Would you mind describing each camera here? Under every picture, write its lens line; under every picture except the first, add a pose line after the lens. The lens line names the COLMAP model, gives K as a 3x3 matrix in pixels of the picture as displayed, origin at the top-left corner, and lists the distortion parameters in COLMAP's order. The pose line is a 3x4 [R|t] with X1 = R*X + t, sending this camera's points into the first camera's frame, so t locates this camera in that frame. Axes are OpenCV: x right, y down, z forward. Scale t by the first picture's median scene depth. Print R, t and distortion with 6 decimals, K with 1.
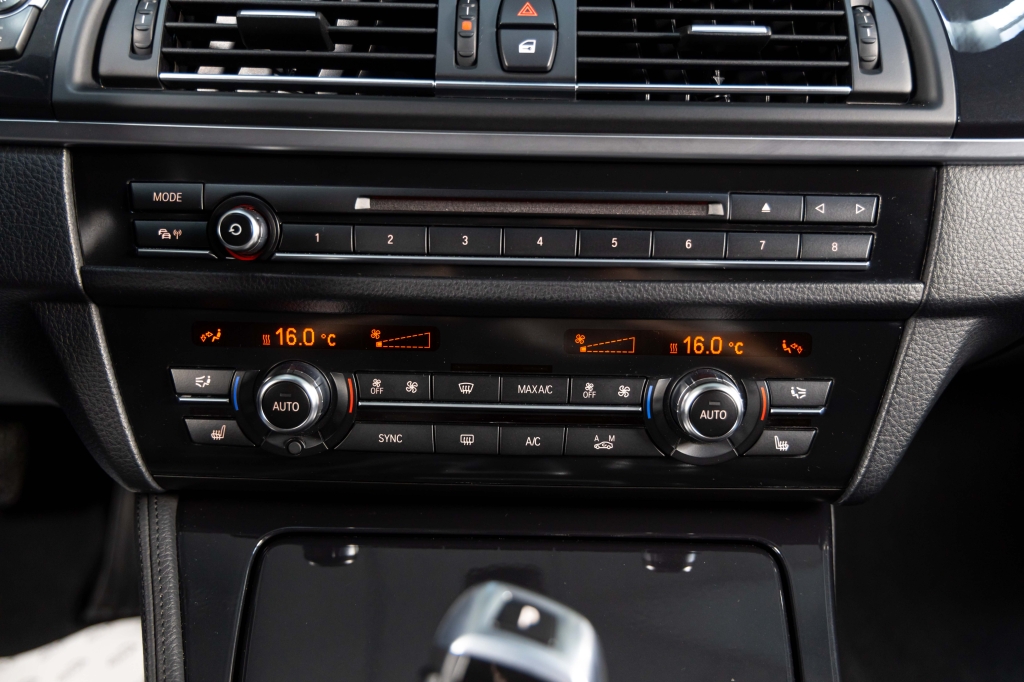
lens RADIAL K [[1057.2, 0, 512.0], [0, 1057.2, 341.0], [0, 0, 1]] dist [0.031120, 0.000152]
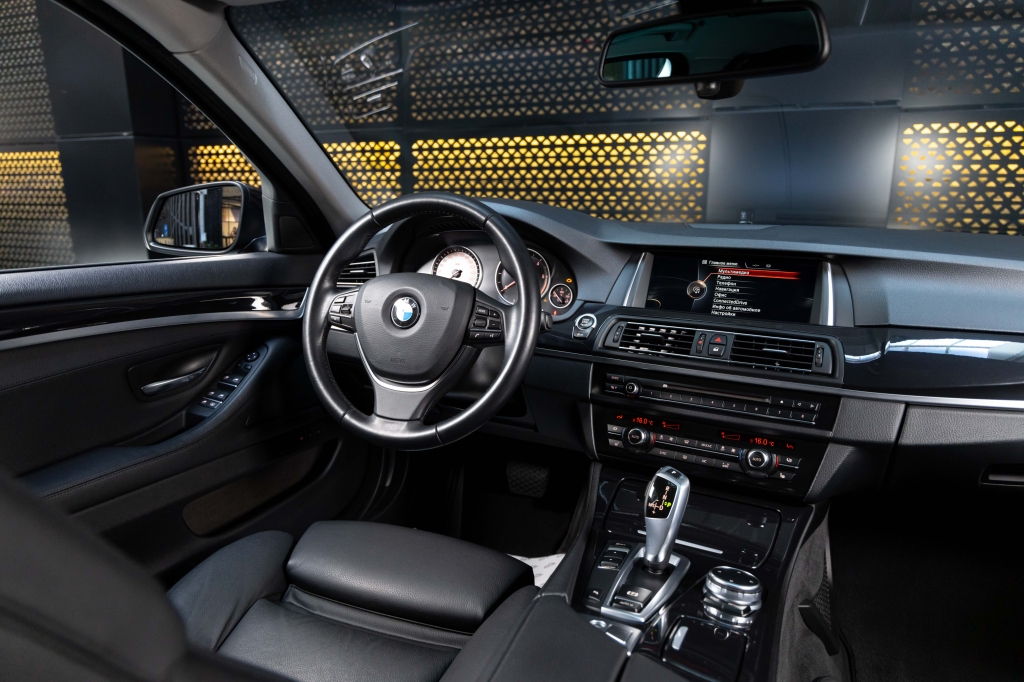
lens RADIAL K [[686.2, 0, 512.0], [0, 686.2, 341.0], [0, 0, 1]] dist [-0.004241, 0.003594]
pose [[0.877572, 0.093764, -0.470186, 0.495851], [-0.212597, 0.955107, -0.206331, 0.324513], [0.429732, 0.281031, 0.858110, -1.307494]]
